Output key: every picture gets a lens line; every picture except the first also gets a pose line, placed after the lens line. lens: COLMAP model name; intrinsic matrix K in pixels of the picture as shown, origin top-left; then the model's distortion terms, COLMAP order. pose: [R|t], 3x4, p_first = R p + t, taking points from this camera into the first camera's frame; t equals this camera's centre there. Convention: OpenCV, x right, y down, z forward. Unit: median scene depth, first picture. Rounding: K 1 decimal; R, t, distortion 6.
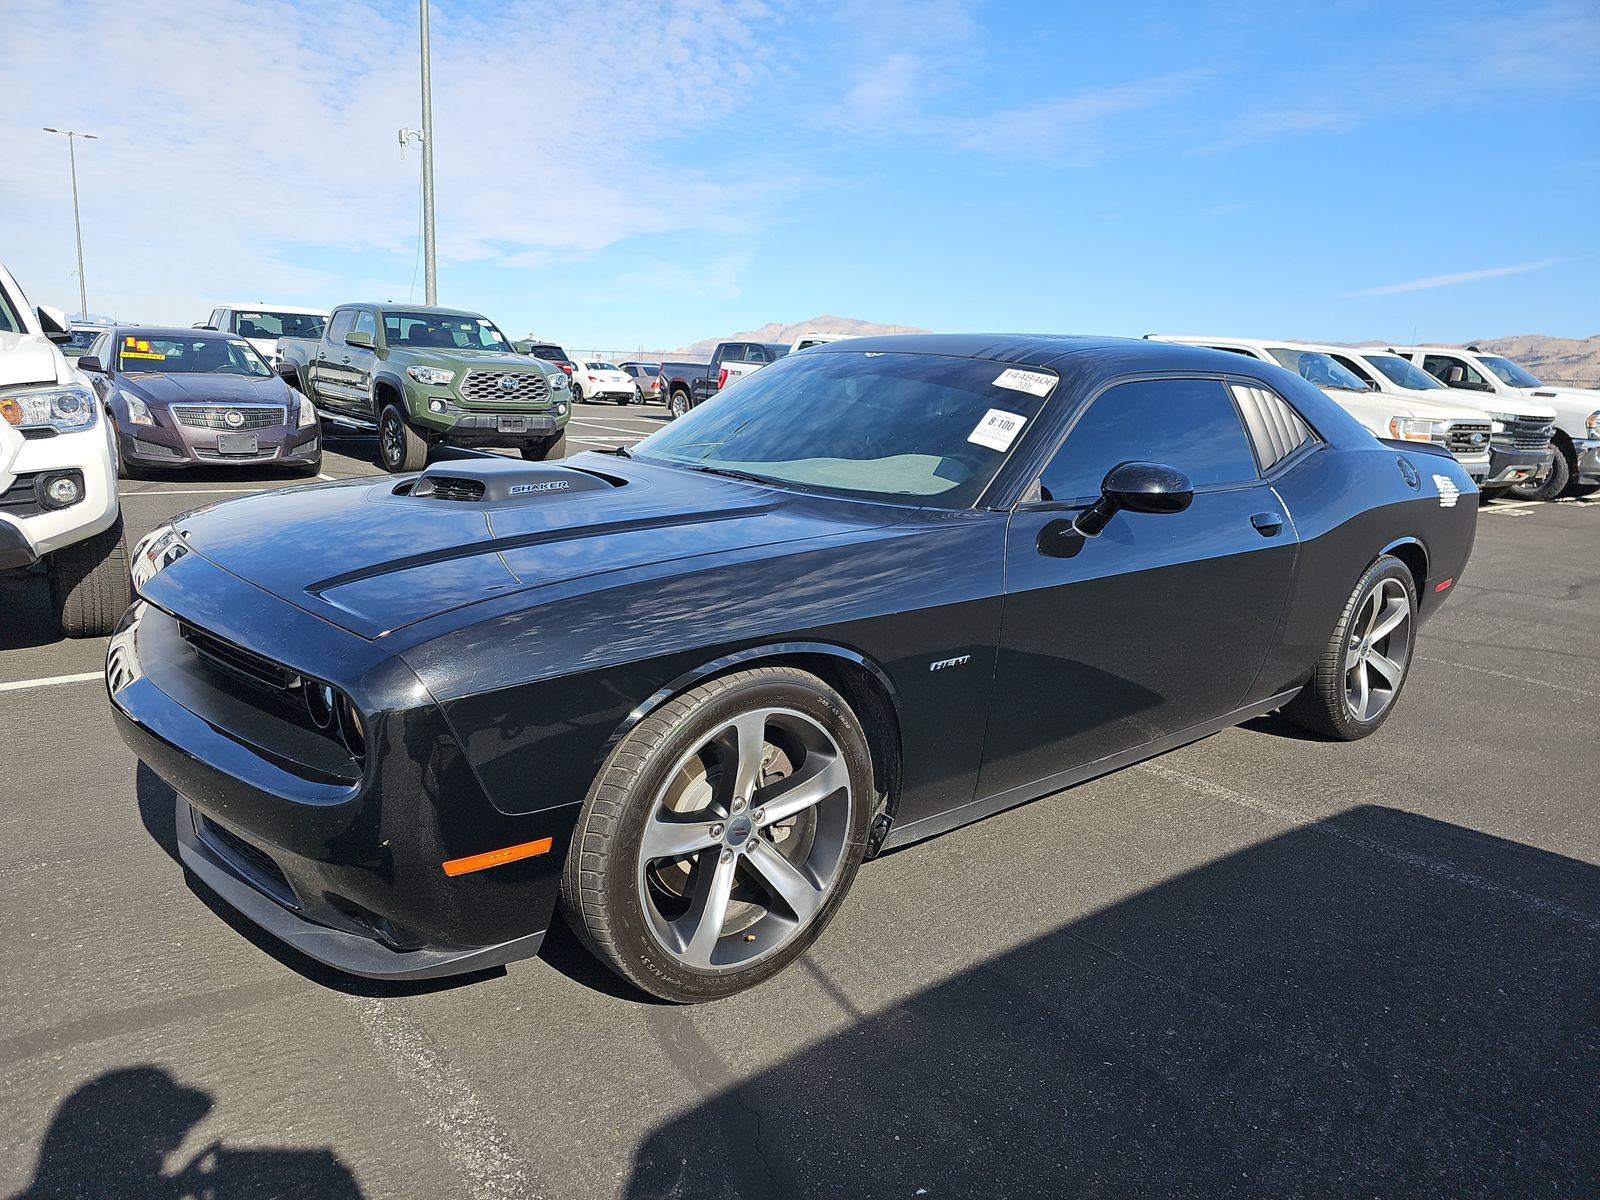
lens RADIAL K [[1066.1, 0, 797.7], [0, 1066.1, 598.1], [0, 0, 1]] dist [-0.006054, -0.006798]
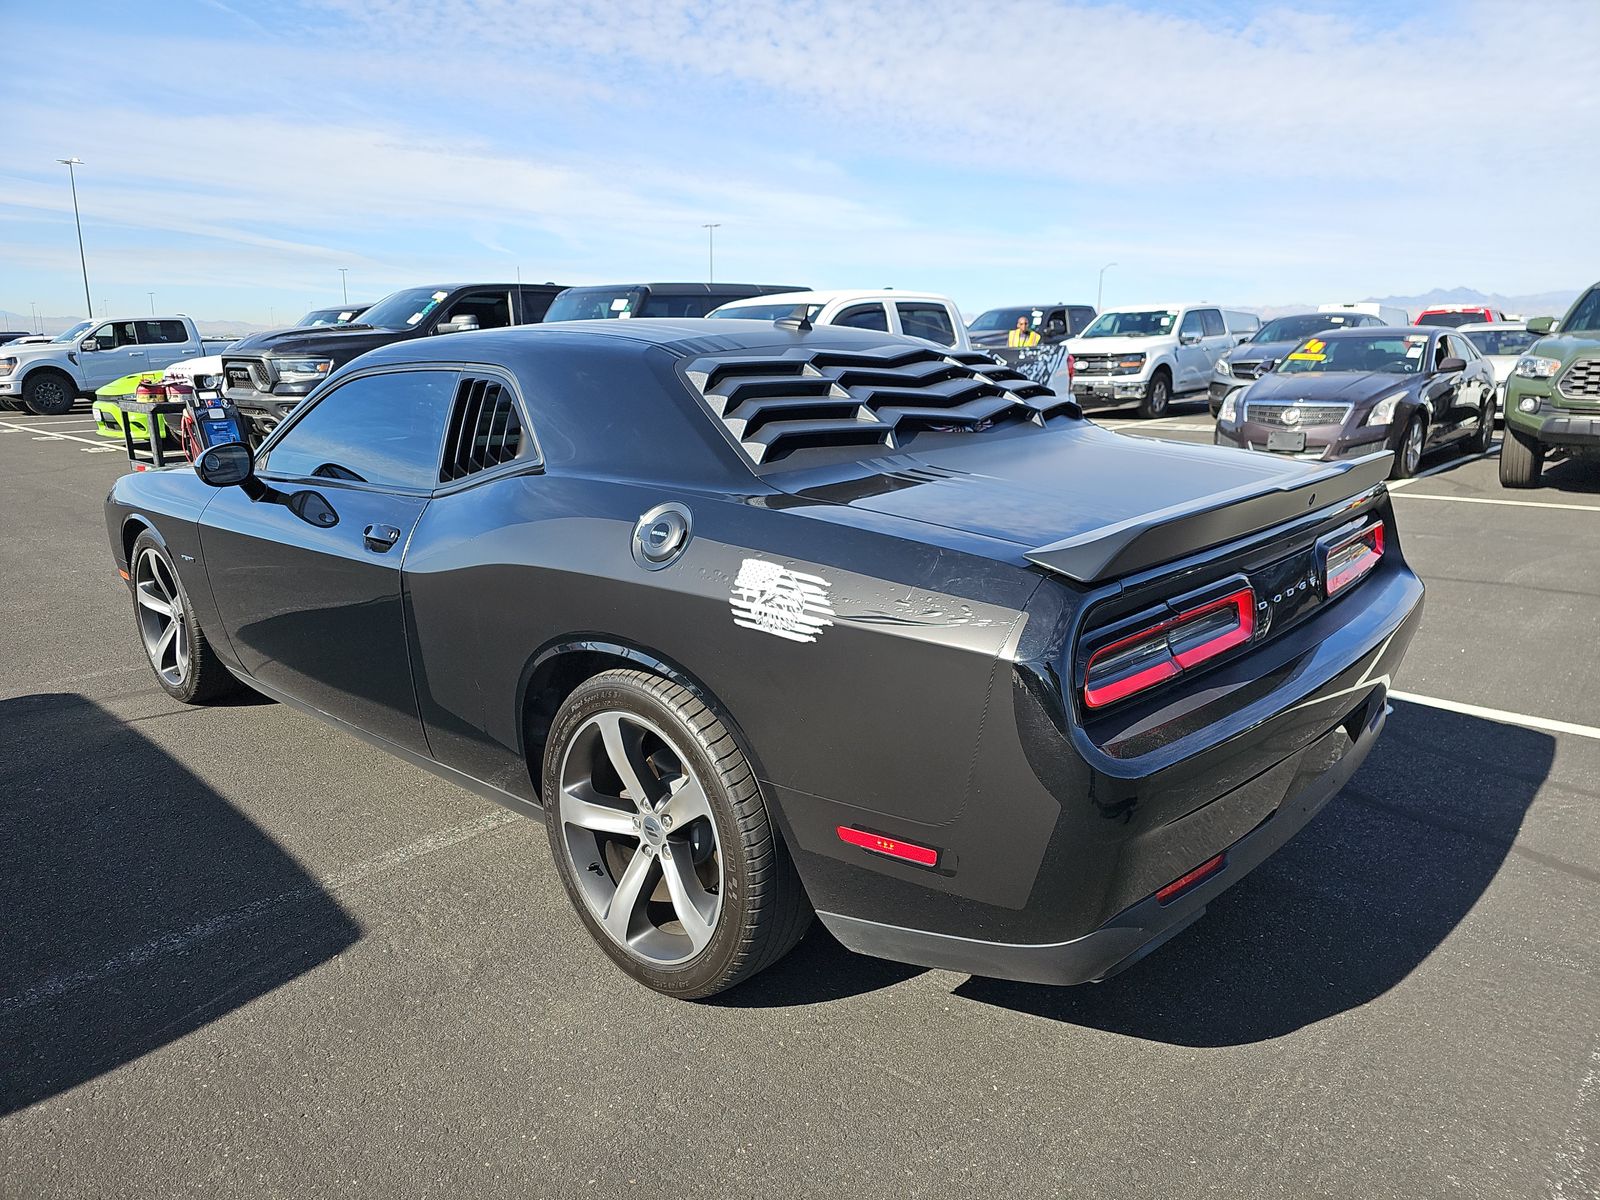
lens RADIAL K [[1066.1, 0, 799.1], [0, 1066.1, 604.1], [0, 0, 1]] dist [-0.006054, -0.006798]
pose [[0.132823, 0.184290, -0.973856, 0.419648], [-0.178532, 0.970939, 0.159388, -0.067700], [0.974928, 0.152694, 0.161865, 0.379581]]
